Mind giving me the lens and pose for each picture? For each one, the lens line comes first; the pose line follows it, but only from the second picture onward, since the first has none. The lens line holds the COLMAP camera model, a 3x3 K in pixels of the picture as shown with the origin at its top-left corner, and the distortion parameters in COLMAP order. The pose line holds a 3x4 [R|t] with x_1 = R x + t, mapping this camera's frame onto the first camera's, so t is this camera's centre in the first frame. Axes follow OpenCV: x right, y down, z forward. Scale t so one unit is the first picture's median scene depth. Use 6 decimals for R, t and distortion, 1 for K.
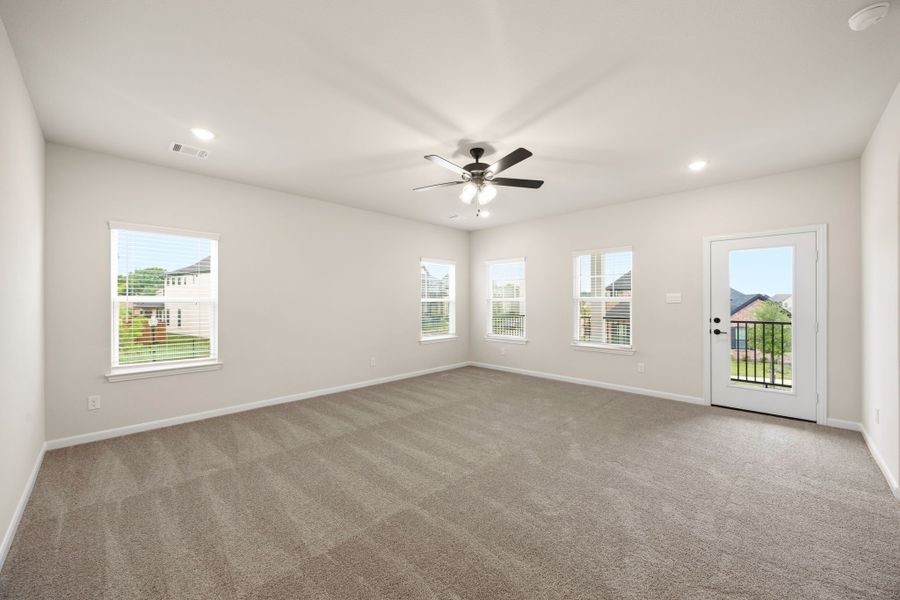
lens RADIAL K [[346.5, 0, 469.7], [0, 346.5, 302.1], [0, 0, 1]] dist [-0.000385, 0.001274]
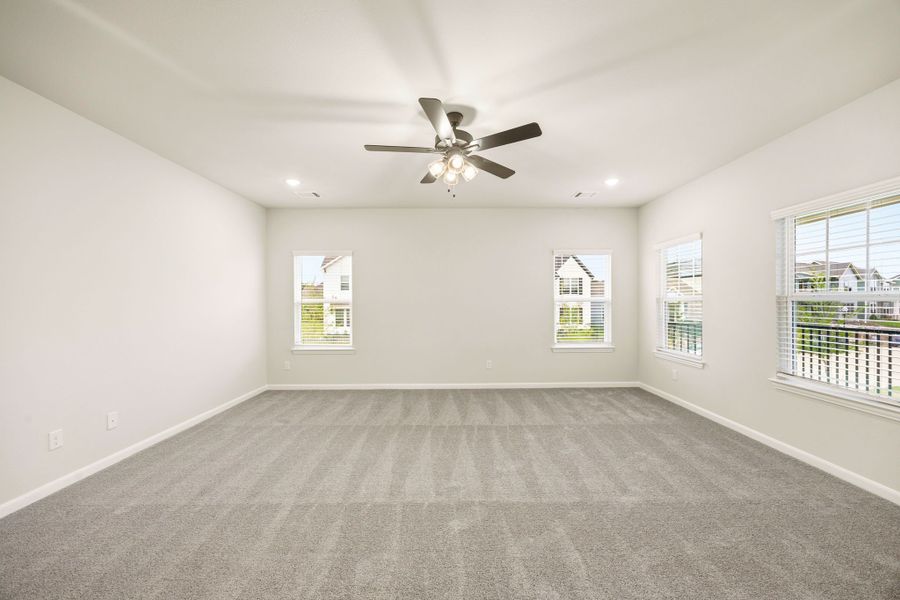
lens RADIAL K [[346.5, 0, 433.4], [0, 346.5, 303.0], [0, 0, 1]] dist [-0.000385, 0.001274]
pose [[0.692259, -0.000322, -0.721649, 0.419081], [0.002491, 0.999995, 0.001944, -0.002987], [0.721645, -0.003143, 0.692257, 0.290564]]
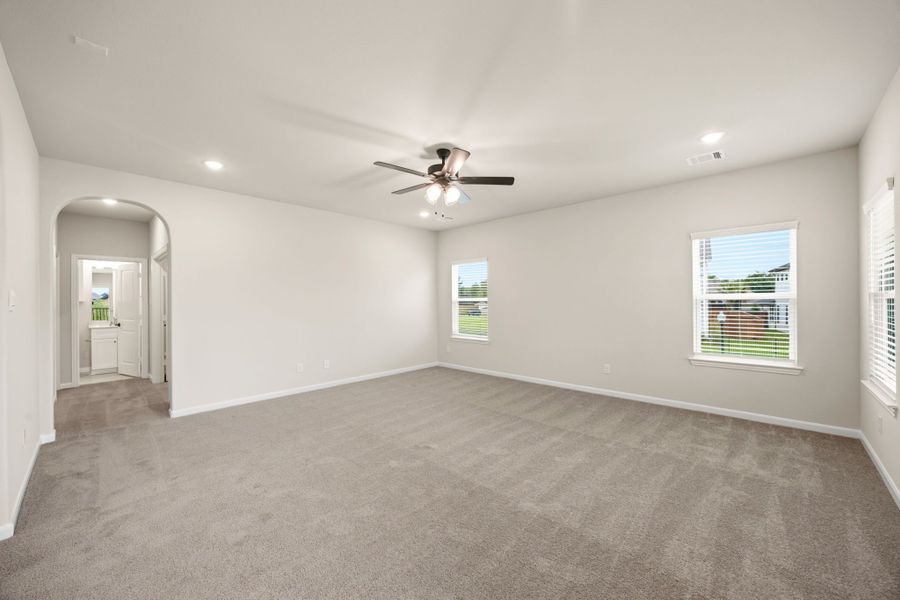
lens RADIAL K [[346.5, 0, 463.0], [0, 346.5, 301.8], [0, 0, 1]] dist [-0.000385, 0.001274]
pose [[0.008512, 0.002836, -0.999960, 0.770014], [0.007378, 0.999969, 0.002899, -0.005714], [0.999937, -0.007402, 0.008491, 0.790134]]
